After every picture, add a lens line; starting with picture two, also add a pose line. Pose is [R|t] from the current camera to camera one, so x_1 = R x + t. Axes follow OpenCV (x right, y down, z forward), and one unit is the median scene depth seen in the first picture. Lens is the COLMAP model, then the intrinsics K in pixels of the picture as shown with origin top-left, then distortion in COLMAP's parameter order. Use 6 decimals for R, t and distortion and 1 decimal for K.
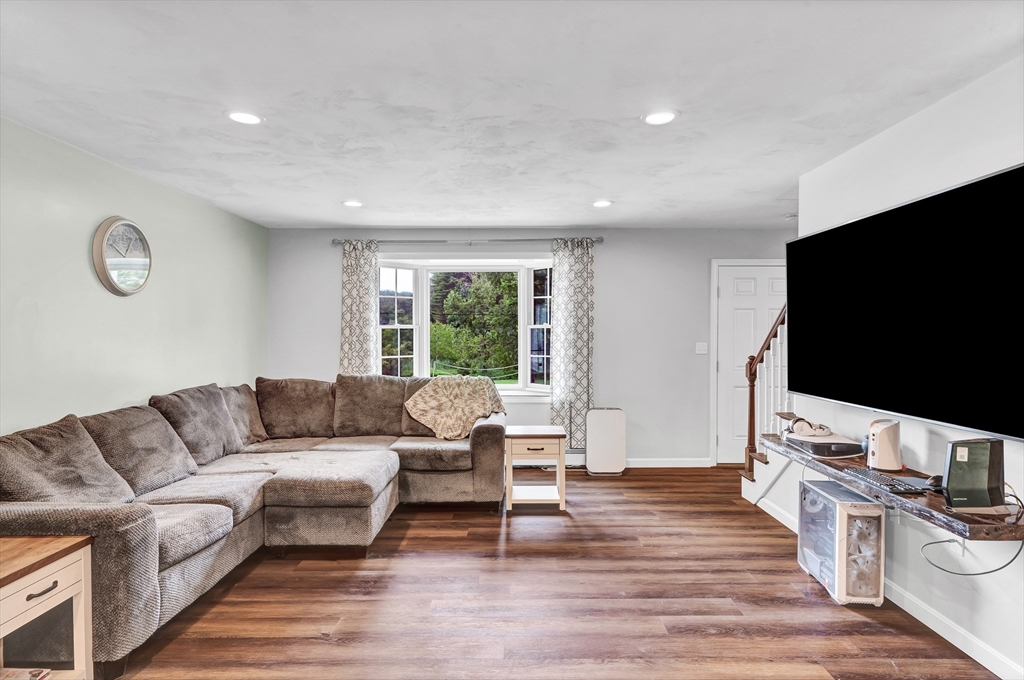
lens RADIAL K [[531.5, 0, 512.6], [0, 531.5, 339.4], [0, 0, 1]] dist [0.000781, -0.000045]
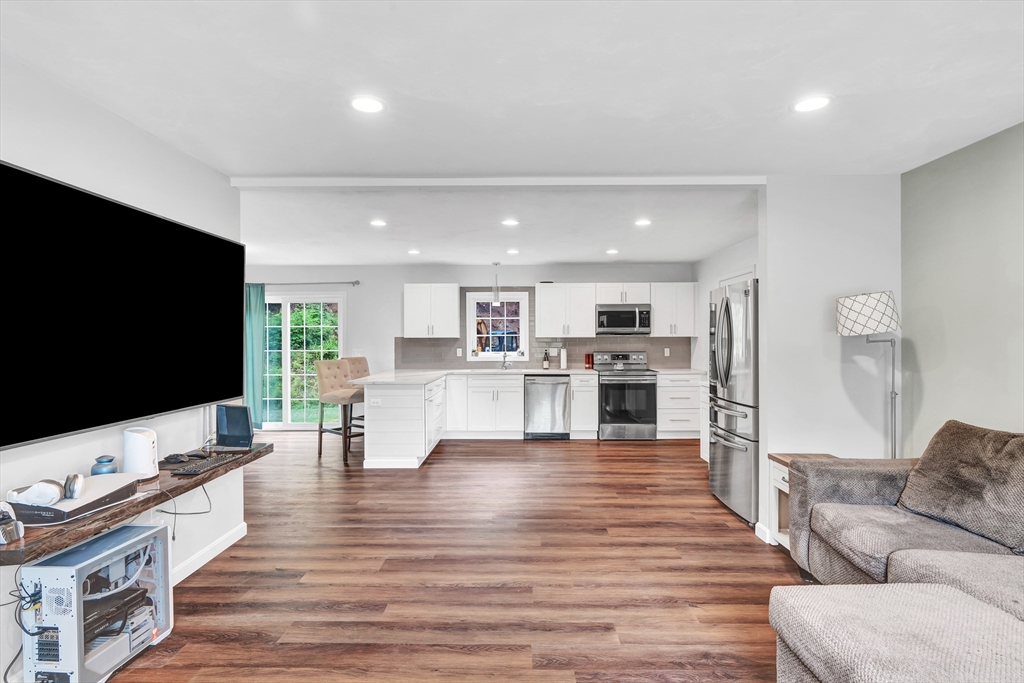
lens RADIAL K [[523.5, 0, 511.7], [0, 523.5, 343.0], [0, 0, 1]] dist [0.001406, 0.000627]
pose [[-0.999942, 0.002463, 0.010440, 0.016853], [0.002593, 0.999919, 0.012479, -0.012337], [-0.010408, 0.012506, -0.999868, 1.953201]]
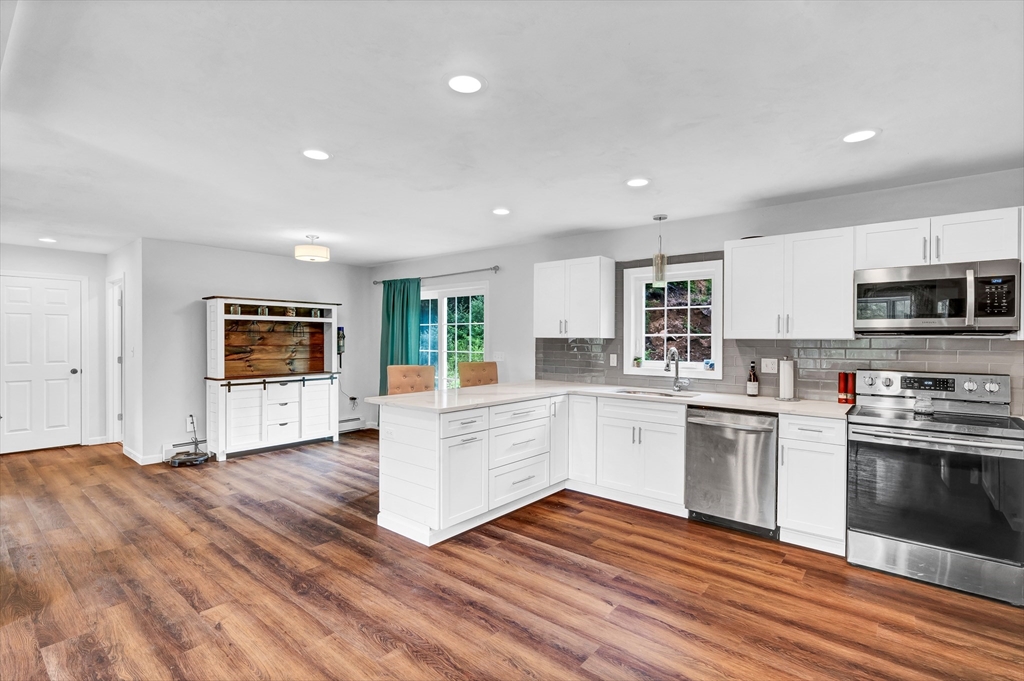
lens RADIAL K [[478.2, 0, 513.2], [0, 478.2, 340.8], [0, 0, 1]] dist [-0.004402, 0.000431]
pose [[-0.772822, -0.008538, 0.634566, -0.516919], [-0.002224, 0.999940, 0.010746, -0.014987], [-0.634619, 0.006893, -0.772794, 0.617884]]
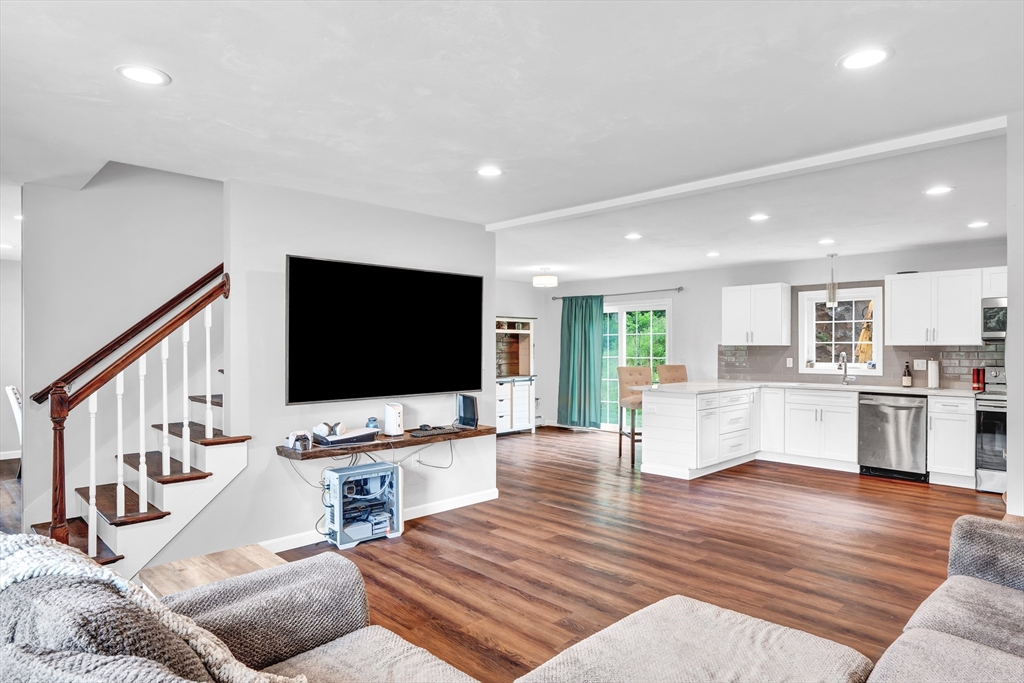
lens RADIAL K [[596.4, 0, 516.5], [0, 596.4, 348.0], [0, 0, 1]] dist [0.001684, 0.003157]
pose [[-0.710107, -0.002530, 0.704089, -0.761944], [0.003569, 0.999968, 0.007193, -0.019219], [-0.704085, 0.007621, -0.710075, 1.982575]]
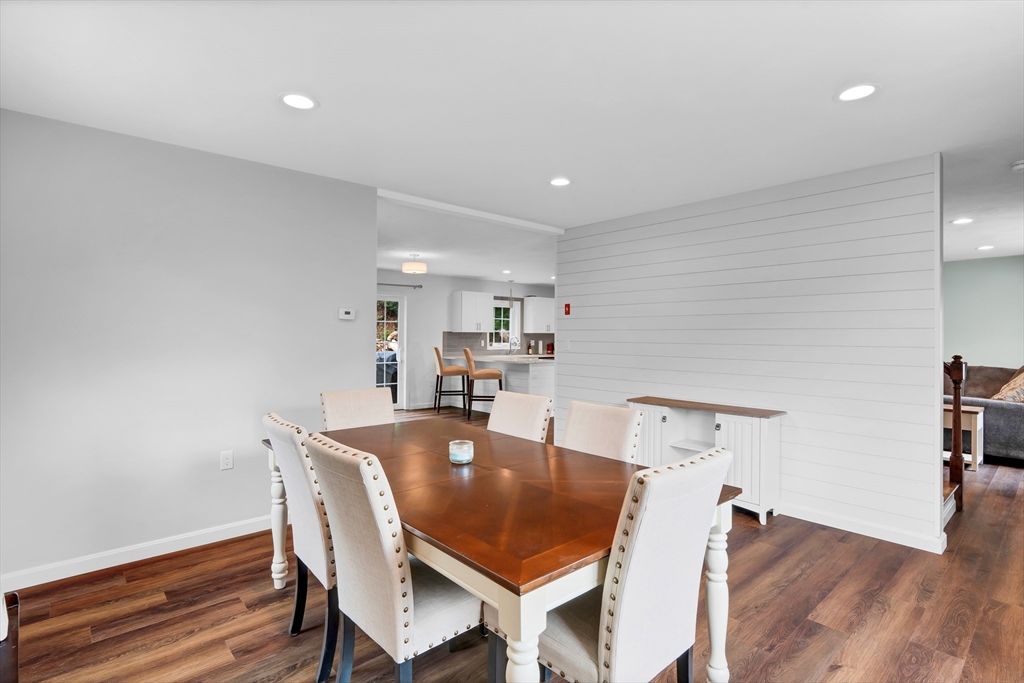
lens RADIAL K [[499.1, 0, 510.9], [0, 499.1, 334.0], [0, 0, 1]] dist [-0.003556, 0.000938]
pose [[-0.745236, -0.007508, -0.666758, 2.765821], [-0.014645, 0.999880, 0.005109, -0.017399], [0.666640, 0.013572, -0.745257, 1.989611]]
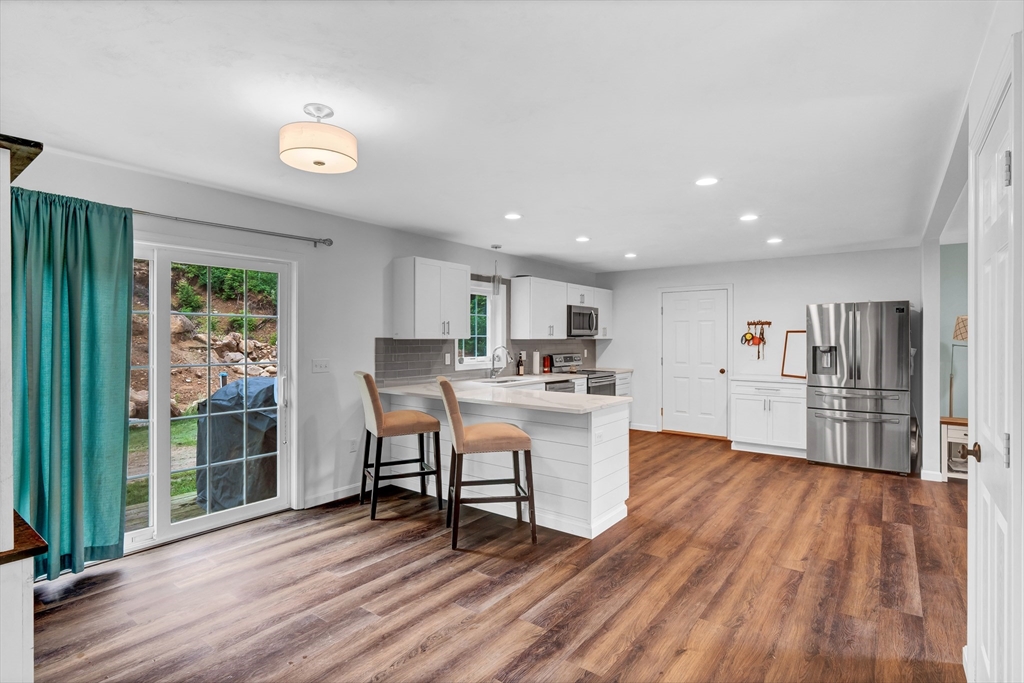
lens RADIAL K [[499.1, 0, 516.5], [0, 499.1, 338.8], [0, 0, 1]] dist [-0.003556, 0.000938]
pose [[-0.599474, -0.001427, -0.800393, 1.857045], [-0.009016, 0.999947, 0.004970, -0.019646], [0.800343, 0.010195, -0.599455, 0.449870]]
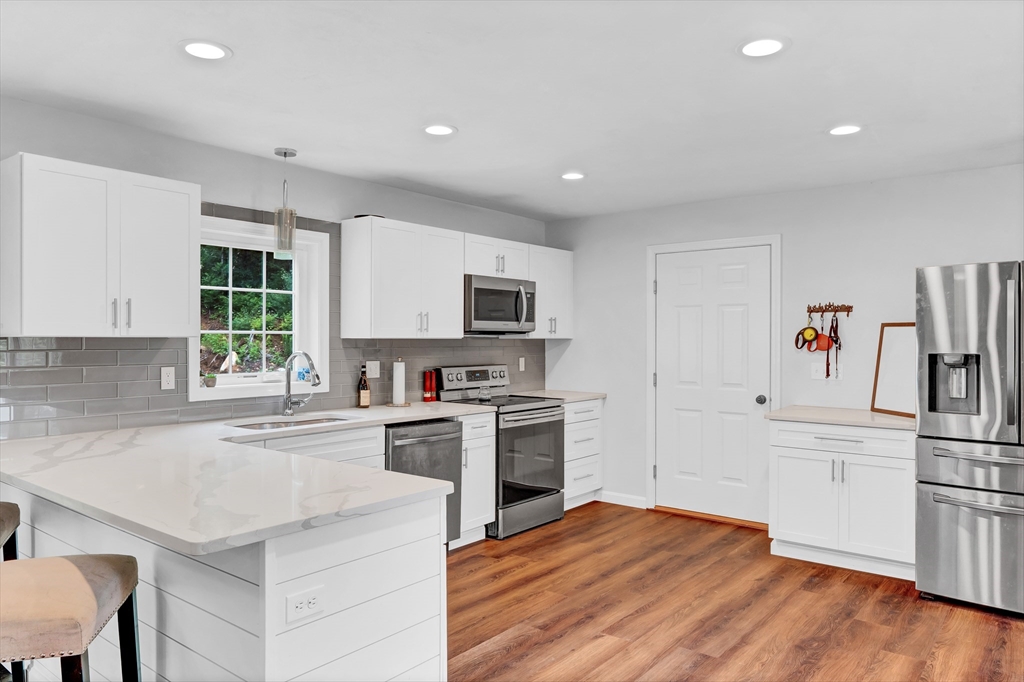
lens RADIAL K [[696.0, 0, 516.4], [0, 696.0, 341.7], [0, 0, 1]] dist [0.011414, -0.001137]
pose [[-0.618980, 0.000644, -0.785407, 1.030413], [-0.010825, 0.999898, 0.009351, -0.018191], [0.785332, 0.014290, -0.618909, 0.407098]]
